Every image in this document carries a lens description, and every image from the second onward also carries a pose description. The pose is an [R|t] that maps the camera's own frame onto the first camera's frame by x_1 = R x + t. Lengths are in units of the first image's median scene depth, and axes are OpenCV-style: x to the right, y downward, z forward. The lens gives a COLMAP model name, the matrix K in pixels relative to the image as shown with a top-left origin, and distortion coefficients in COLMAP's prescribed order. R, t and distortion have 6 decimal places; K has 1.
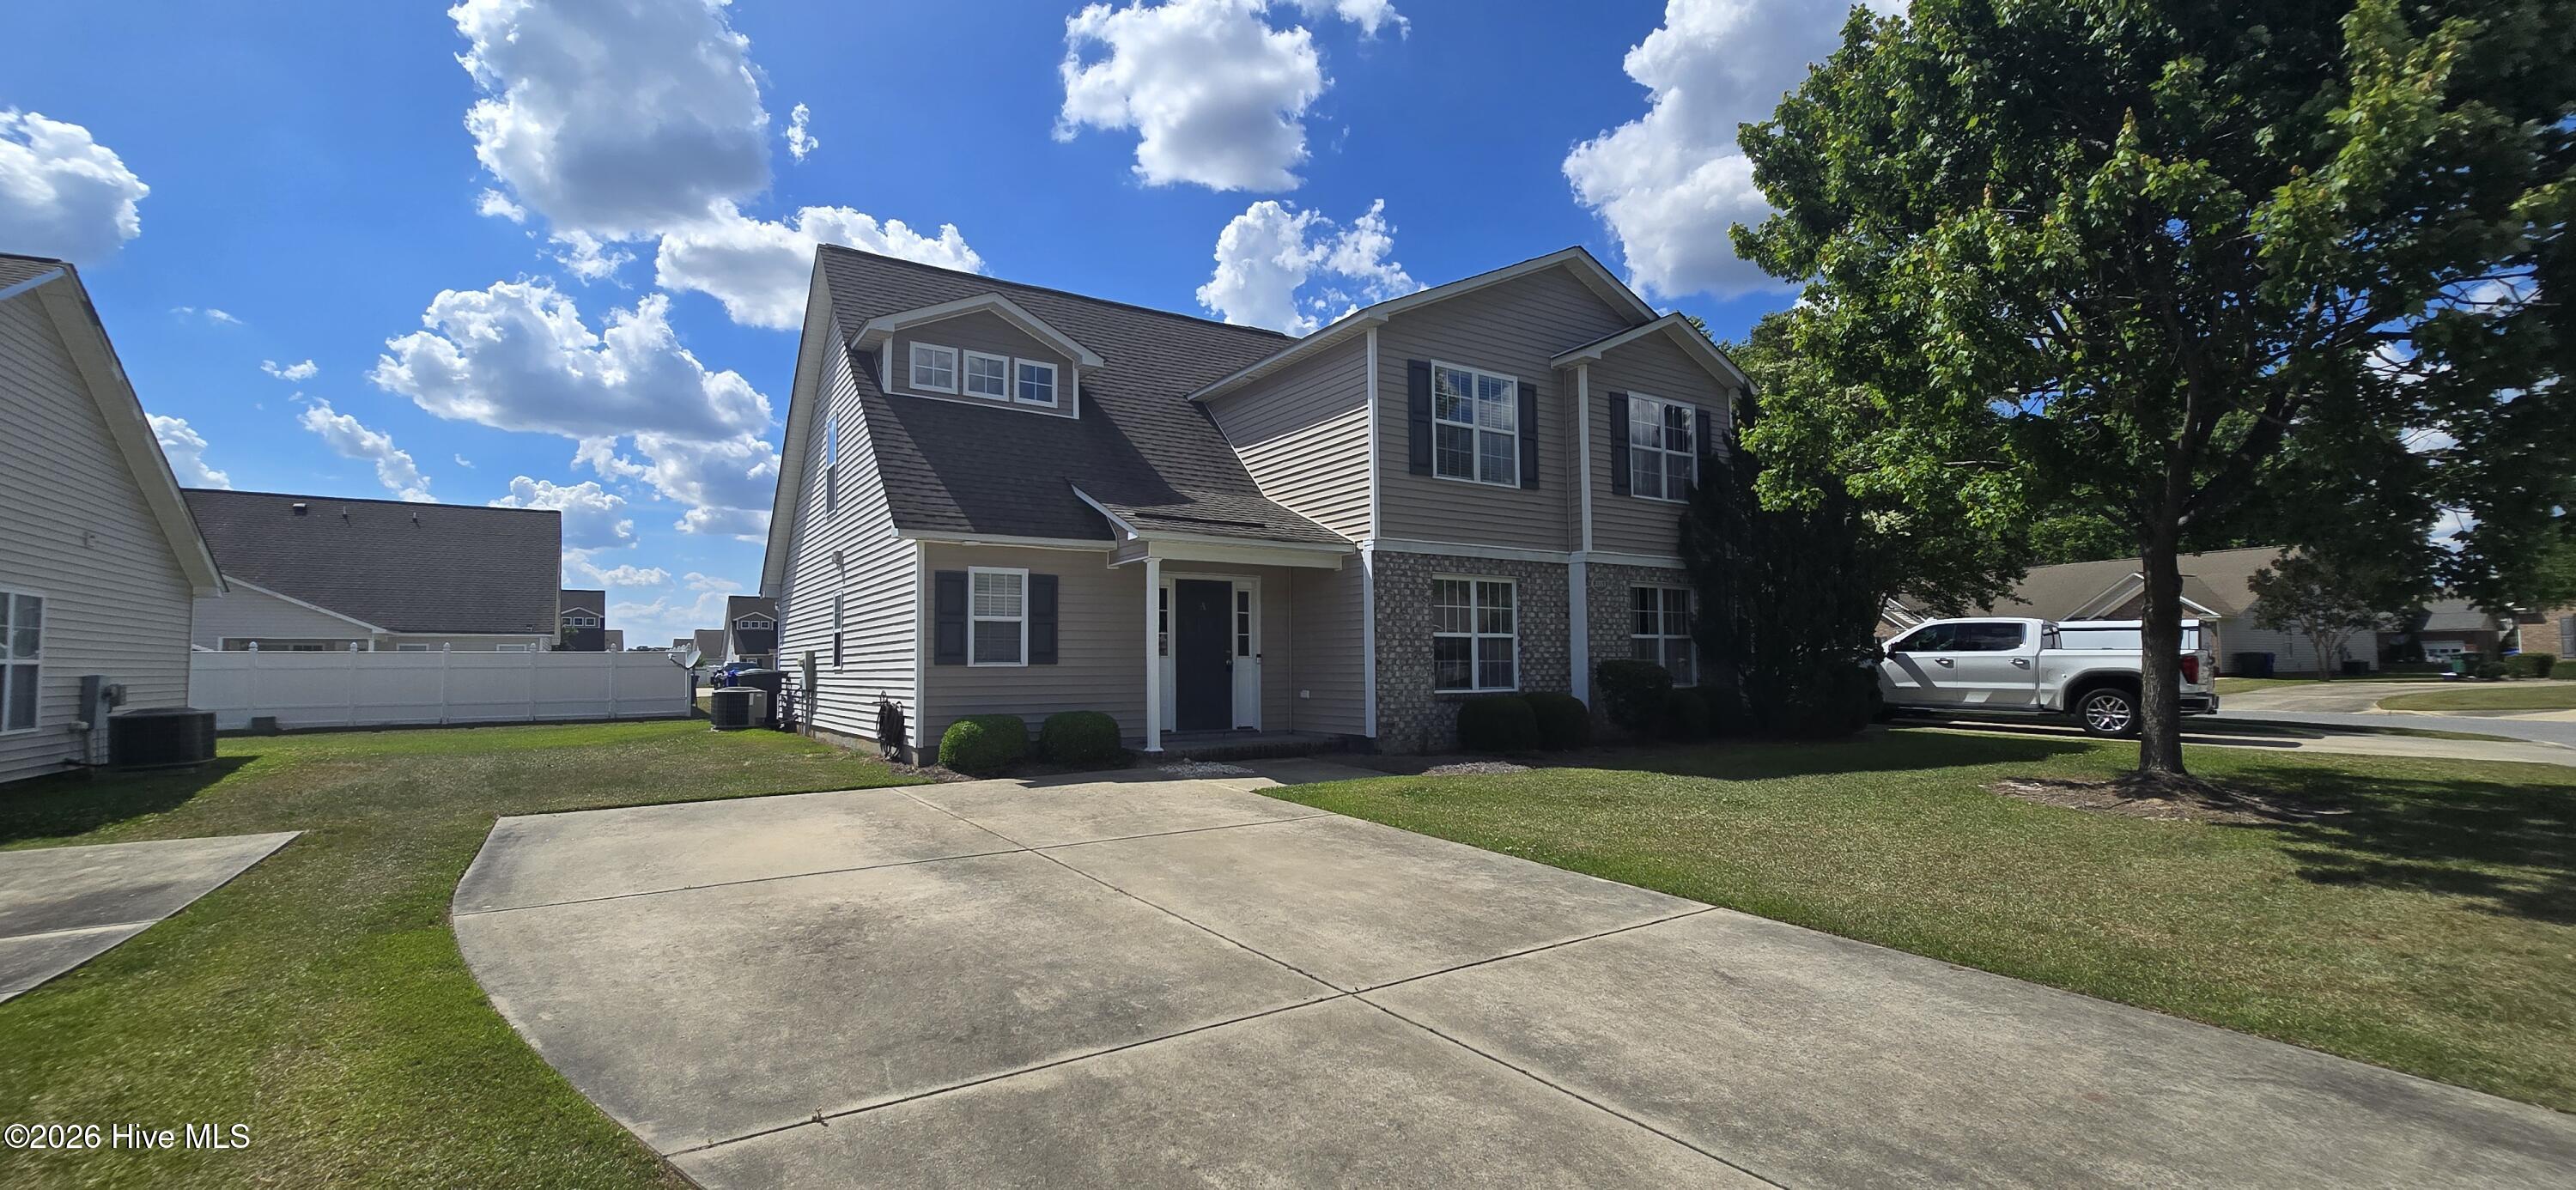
lens RADIAL K [[1065.1, 0, 1270.7], [0, 1065.1, 609.0], [0, 0, 1]] dist [0.000187, -0.000116]
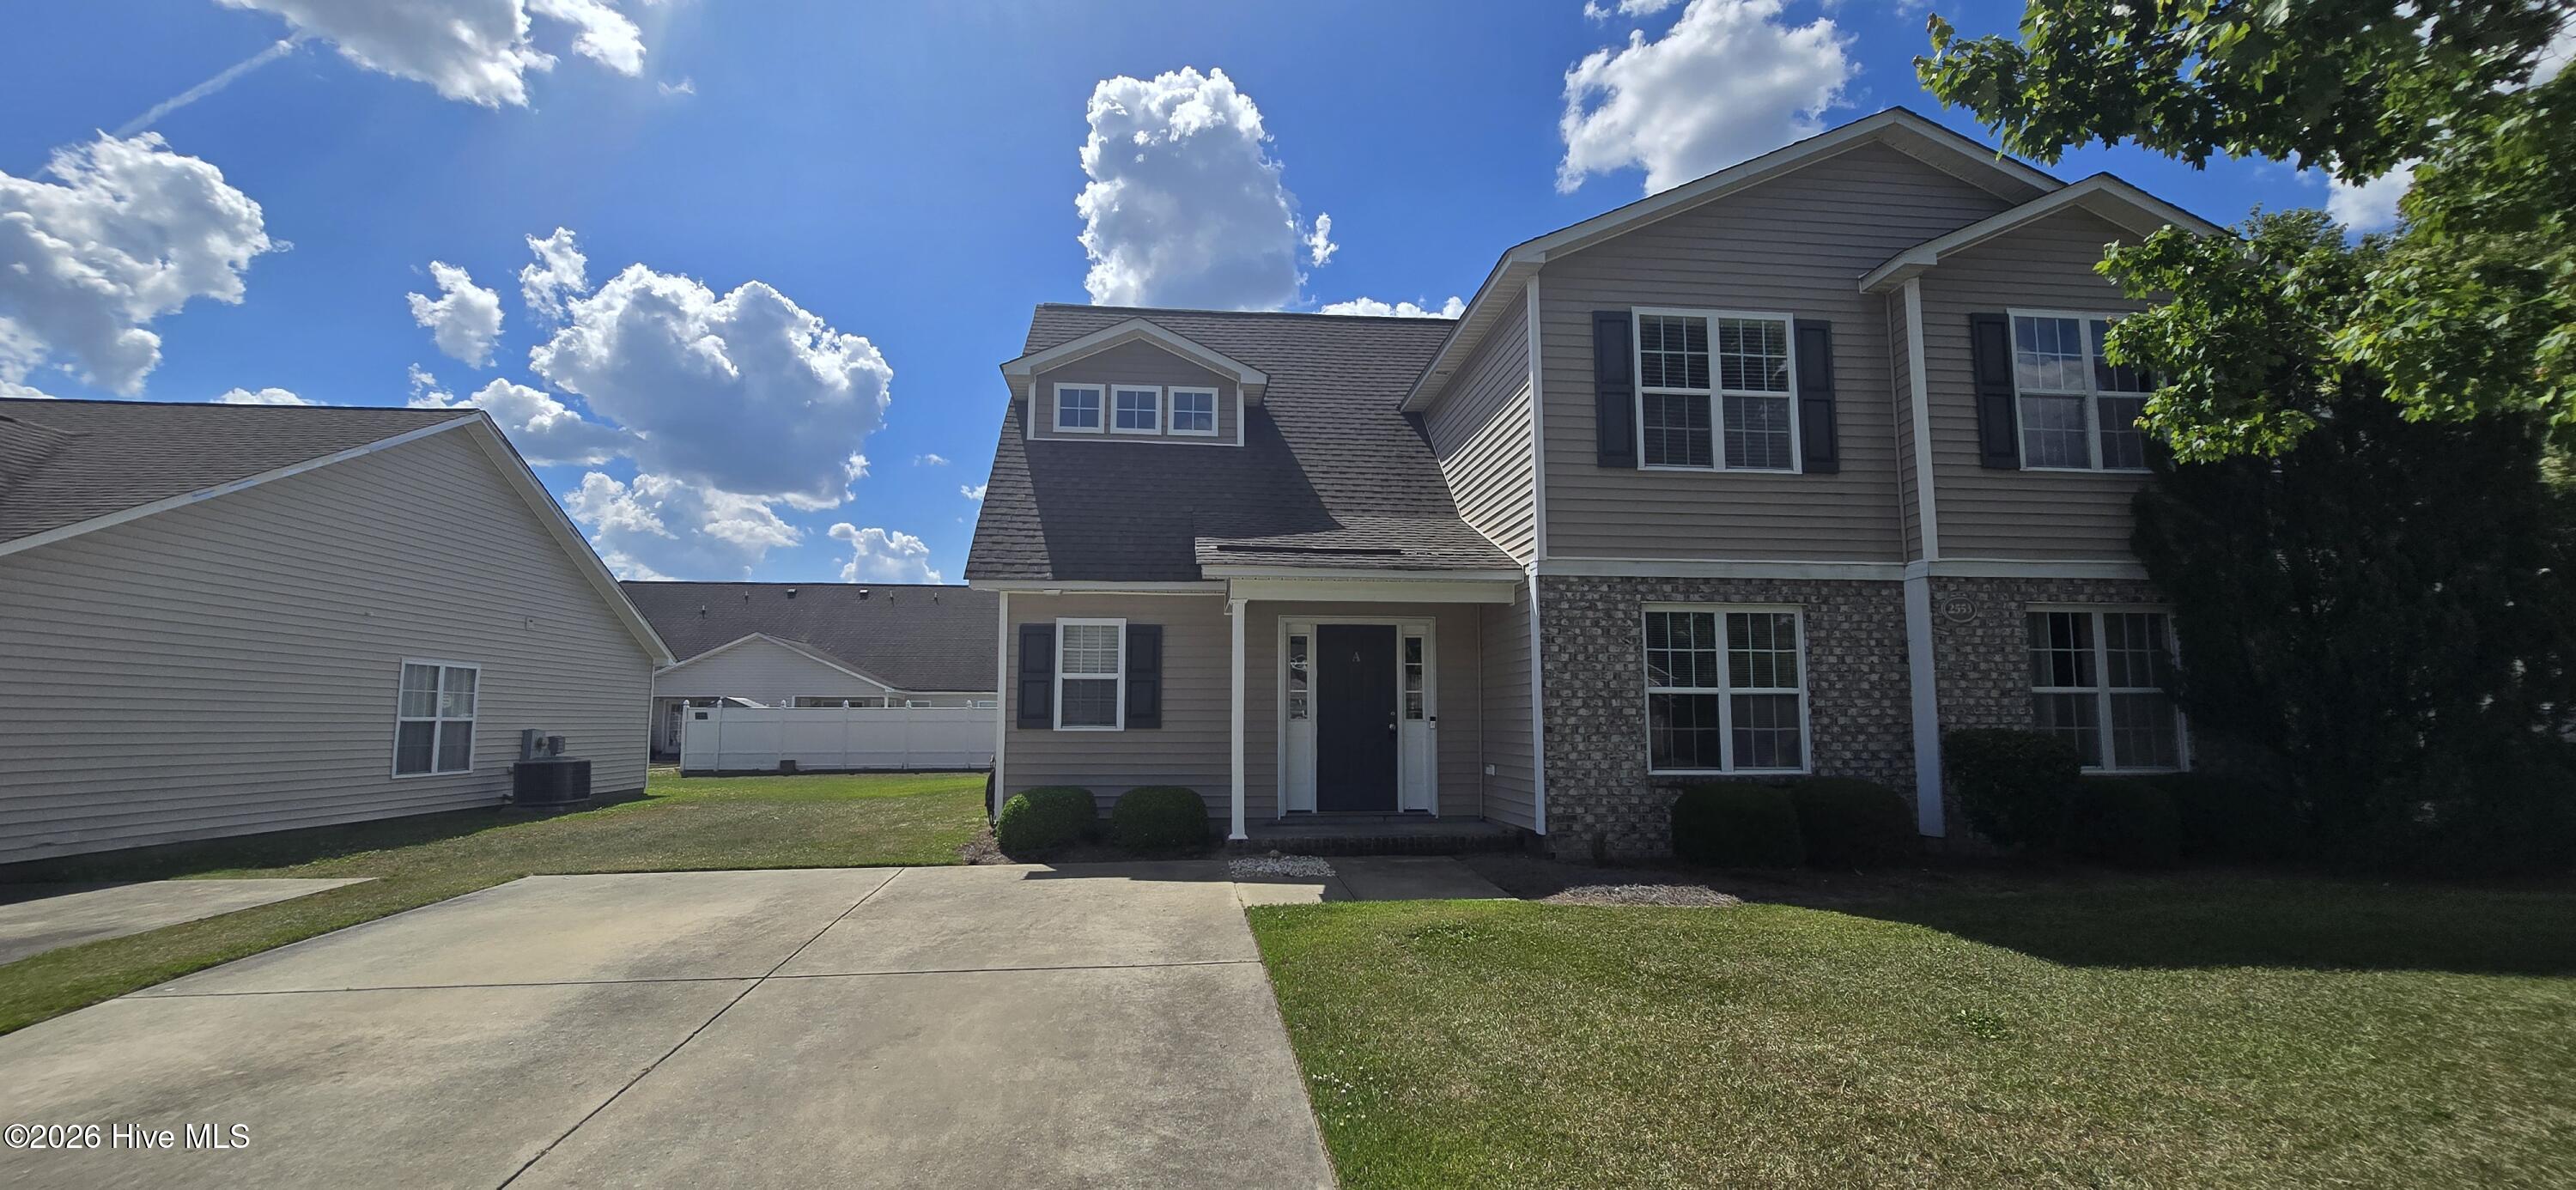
lens RADIAL K [[1065.1, 0, 1270.7], [0, 1065.1, 609.0], [0, 0, 1]] dist [0.000187, -0.000116]
pose [[0.885854, -0.041660, -0.462090, 0.251263], [0.018927, 0.998376, -0.053725, 0.003242], [0.463578, 0.038847, 0.885204, 0.251960]]
